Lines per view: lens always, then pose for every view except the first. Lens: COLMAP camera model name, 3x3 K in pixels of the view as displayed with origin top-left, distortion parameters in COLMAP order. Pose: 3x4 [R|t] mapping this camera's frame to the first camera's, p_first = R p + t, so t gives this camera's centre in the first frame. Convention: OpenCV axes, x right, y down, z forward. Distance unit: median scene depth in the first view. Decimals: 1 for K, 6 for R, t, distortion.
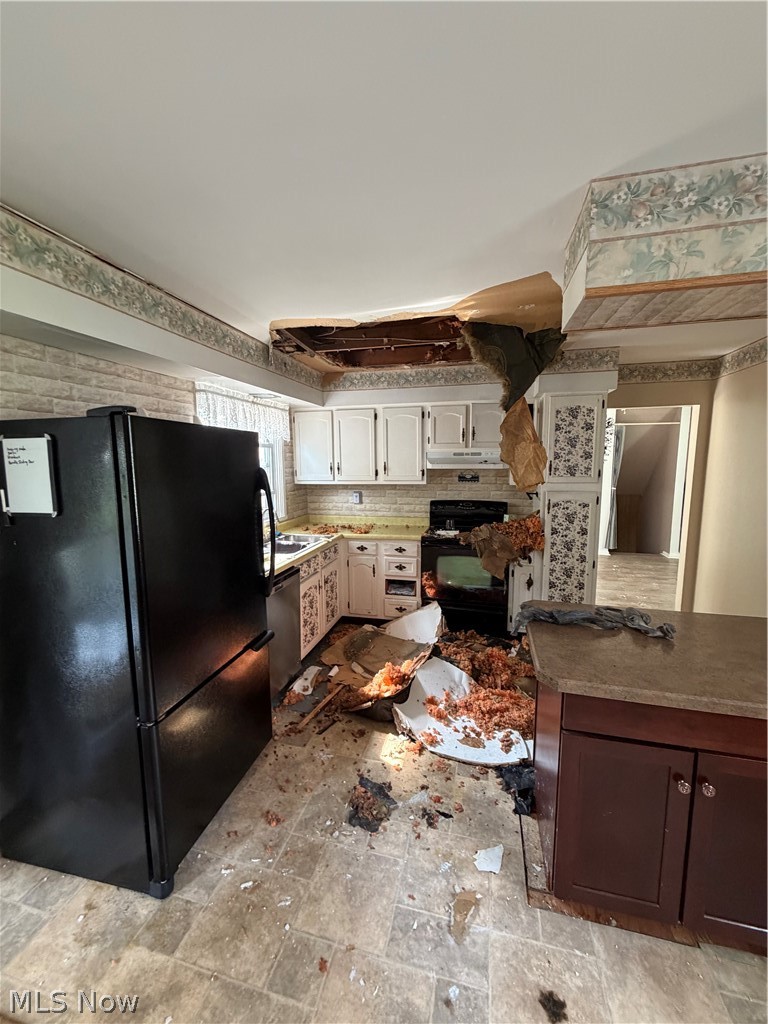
lens RADIAL K [[409.7, 0, 381.9], [0, 409.7, 509.9], [0, 0, 1]] dist [0.001388, -0.000177]
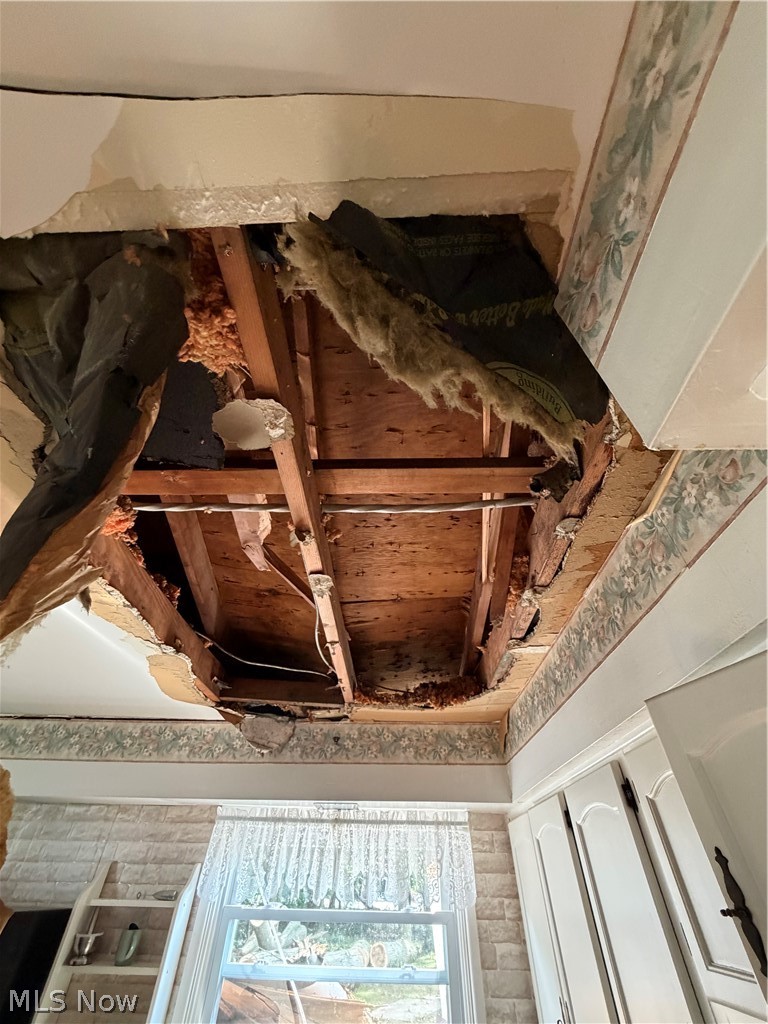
lens RADIAL K [[409.7, 0, 382.5], [0, 409.7, 510.5], [0, 0, 1]] dist [0.001388, -0.000177]
pose [[0.218949, -0.651561, -0.726313, 0.623483], [-0.142794, 0.714963, -0.684425, -0.273975], [0.965231, 0.253567, 0.063502, 1.336258]]
